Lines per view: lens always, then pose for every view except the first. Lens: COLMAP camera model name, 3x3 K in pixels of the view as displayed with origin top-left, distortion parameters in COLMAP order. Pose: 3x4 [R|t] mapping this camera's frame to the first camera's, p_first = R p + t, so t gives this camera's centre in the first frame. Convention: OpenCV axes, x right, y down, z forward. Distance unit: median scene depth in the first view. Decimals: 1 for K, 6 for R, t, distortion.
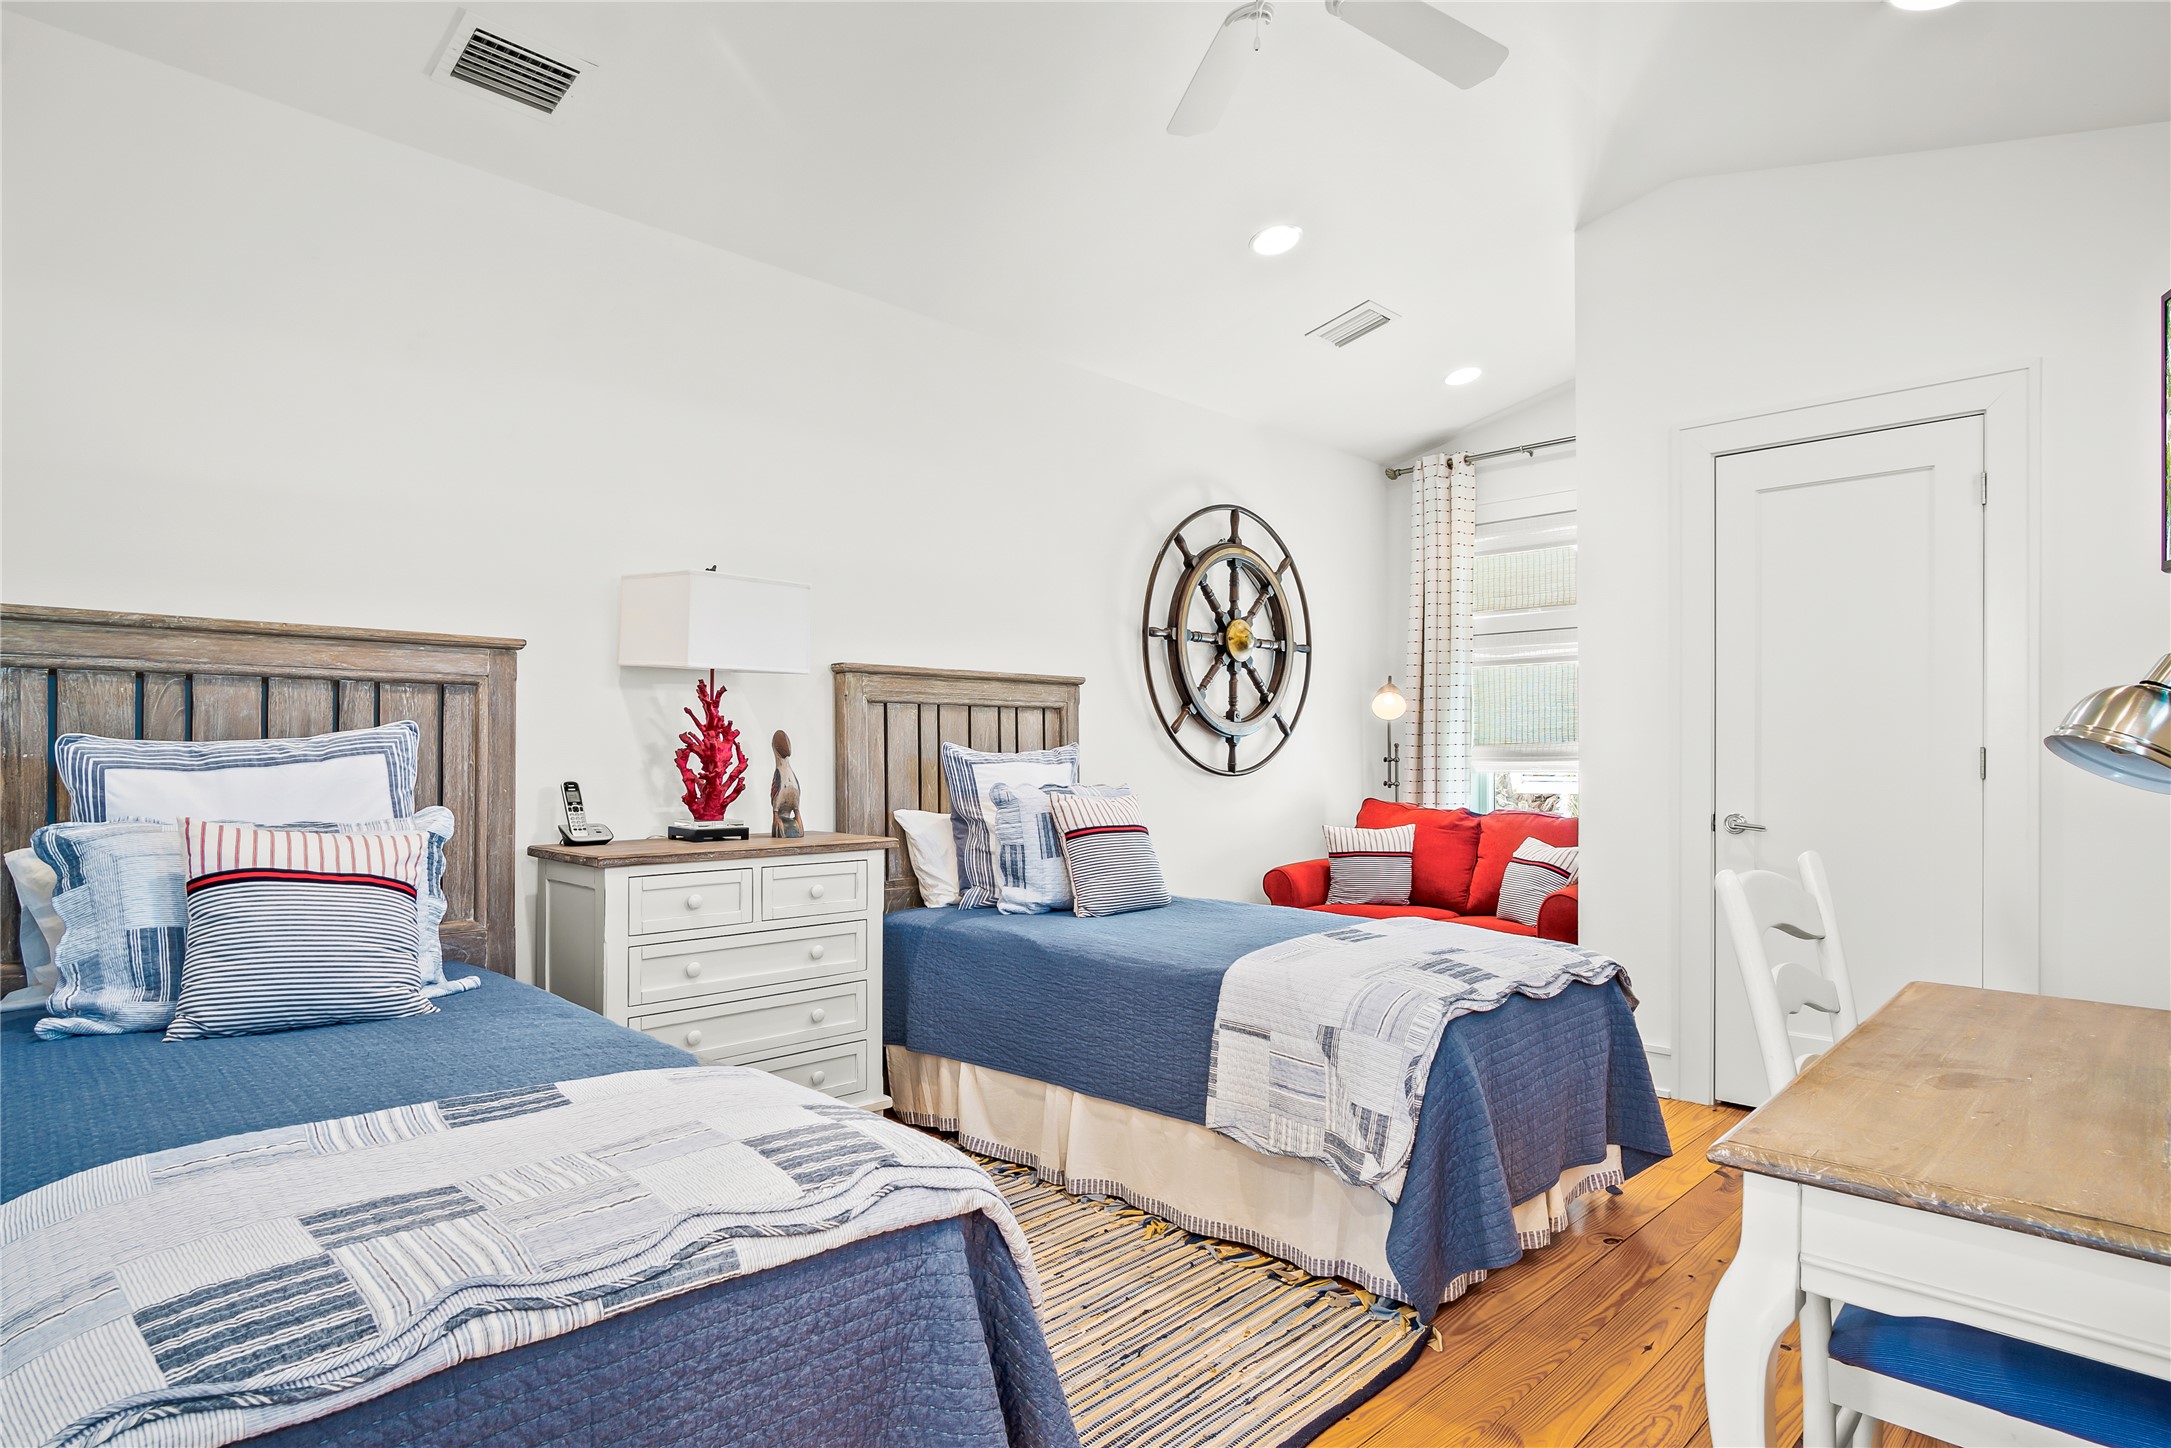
lens RADIAL K [[1148.6, 0, 1082.9], [0, 1148.6, 742.3], [0, 0, 1]] dist [-0.023007, 0.012118]
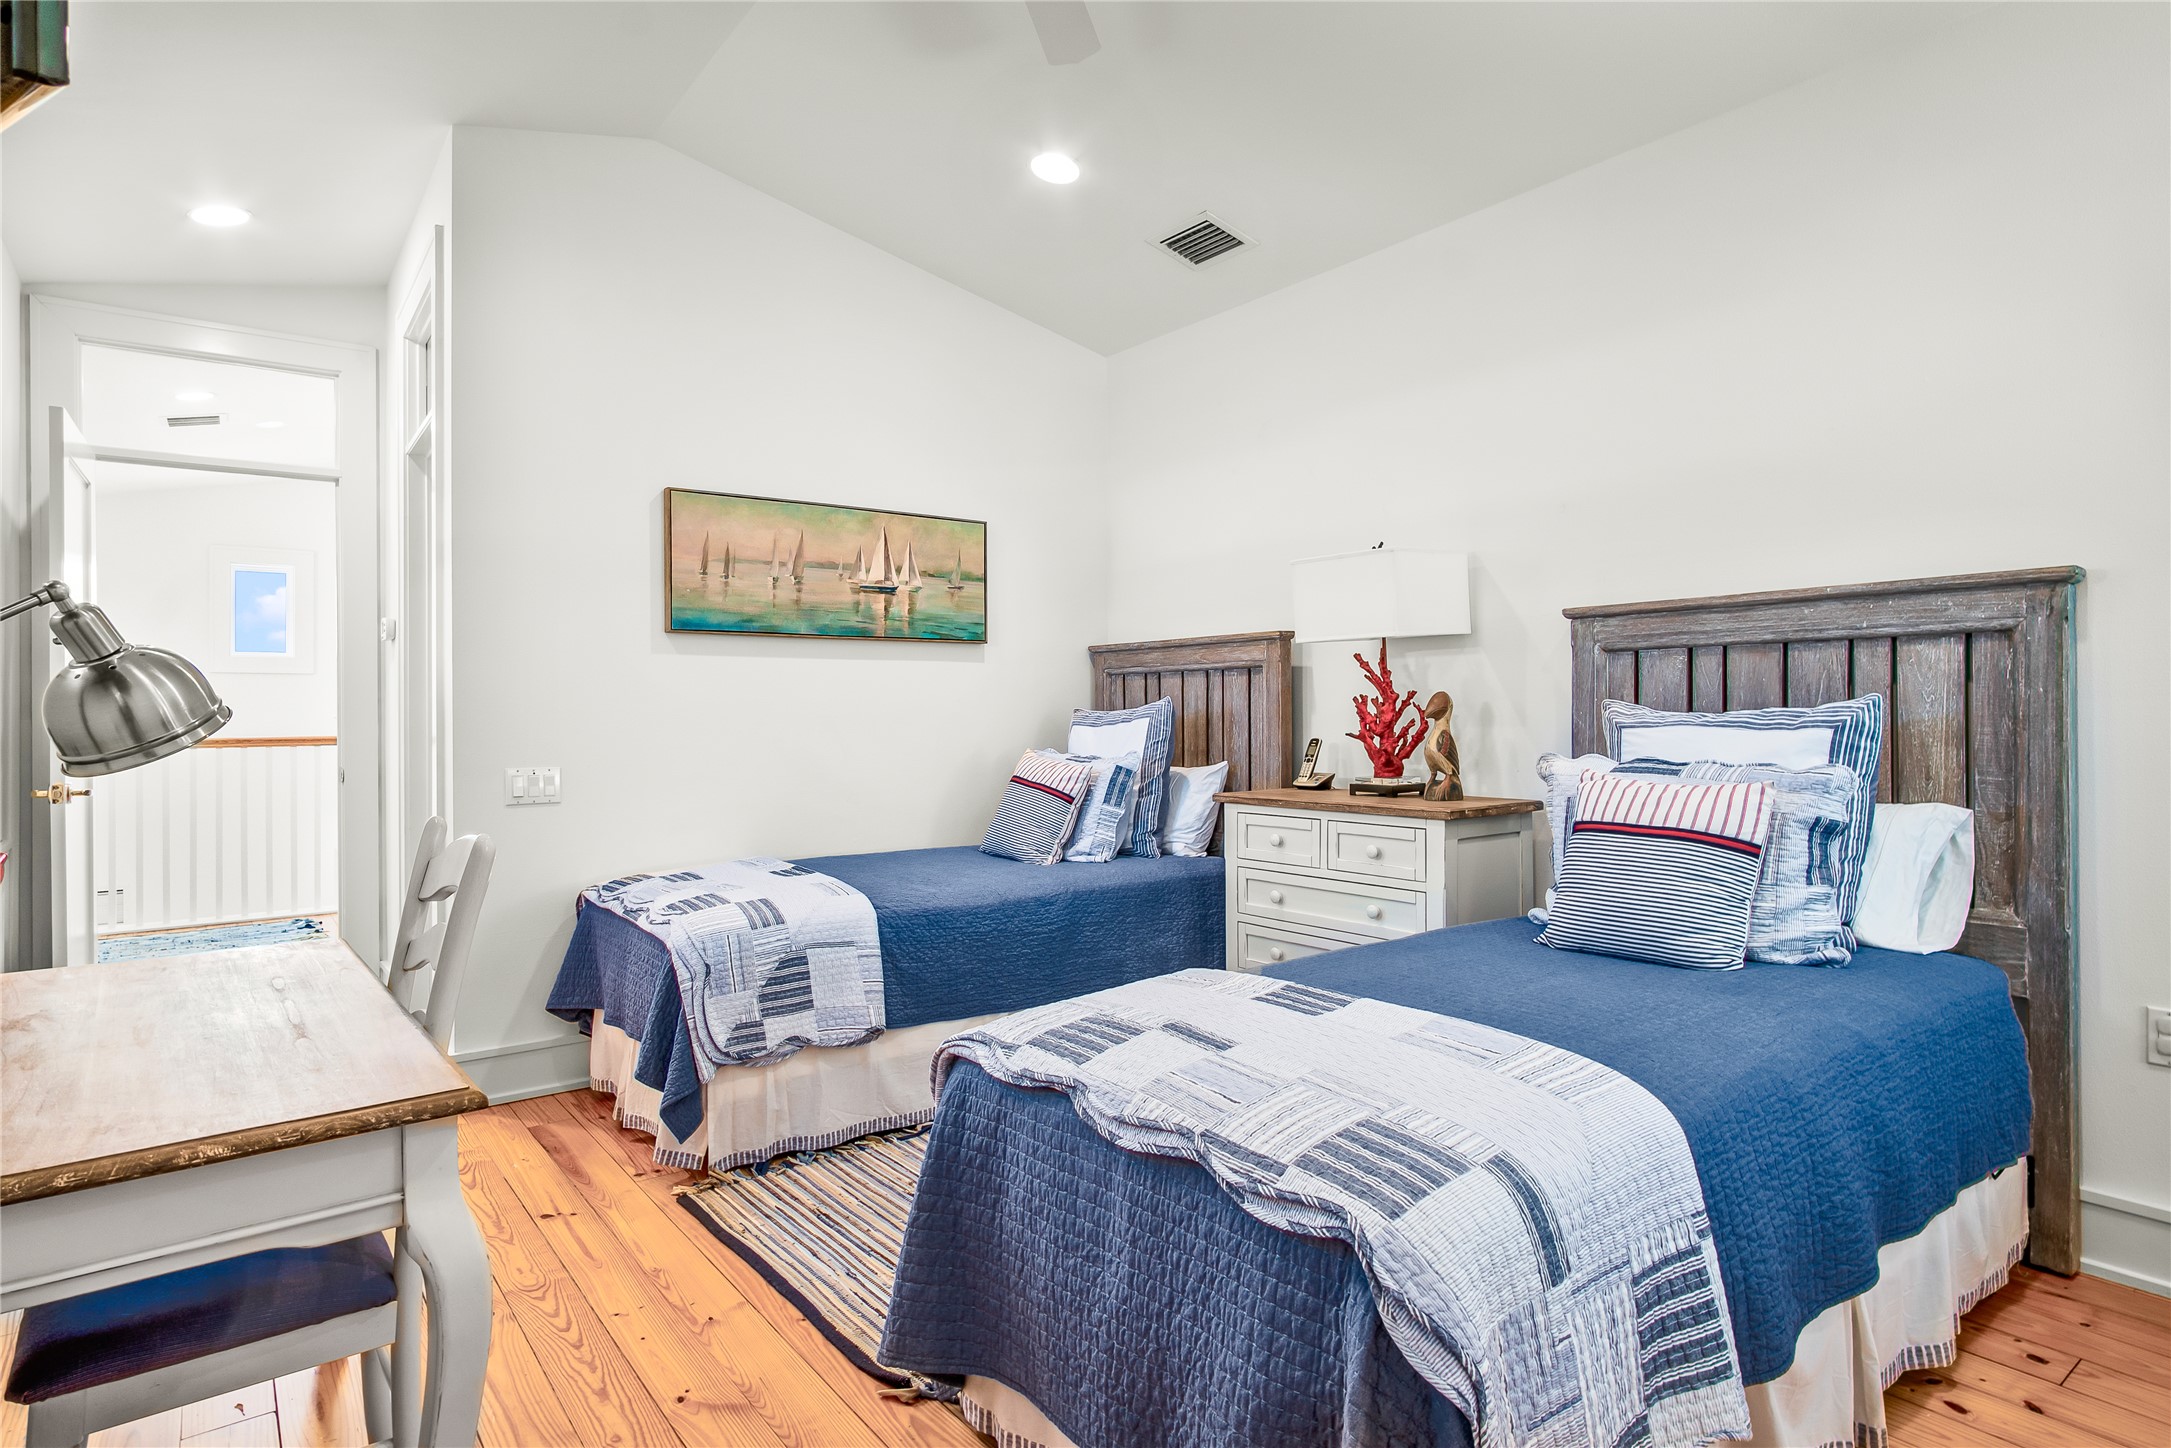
lens RADIAL K [[1180.6, 0, 1093.5], [0, 1180.6, 726.4], [0, 0, 1]] dist [0.004932, 0.002071]
pose [[-0.122088, 0.007883, -0.992488, 0.666307], [0.014672, 0.999874, 0.006137, 0.006962], [0.992411, -0.013812, -0.122189, 0.713078]]
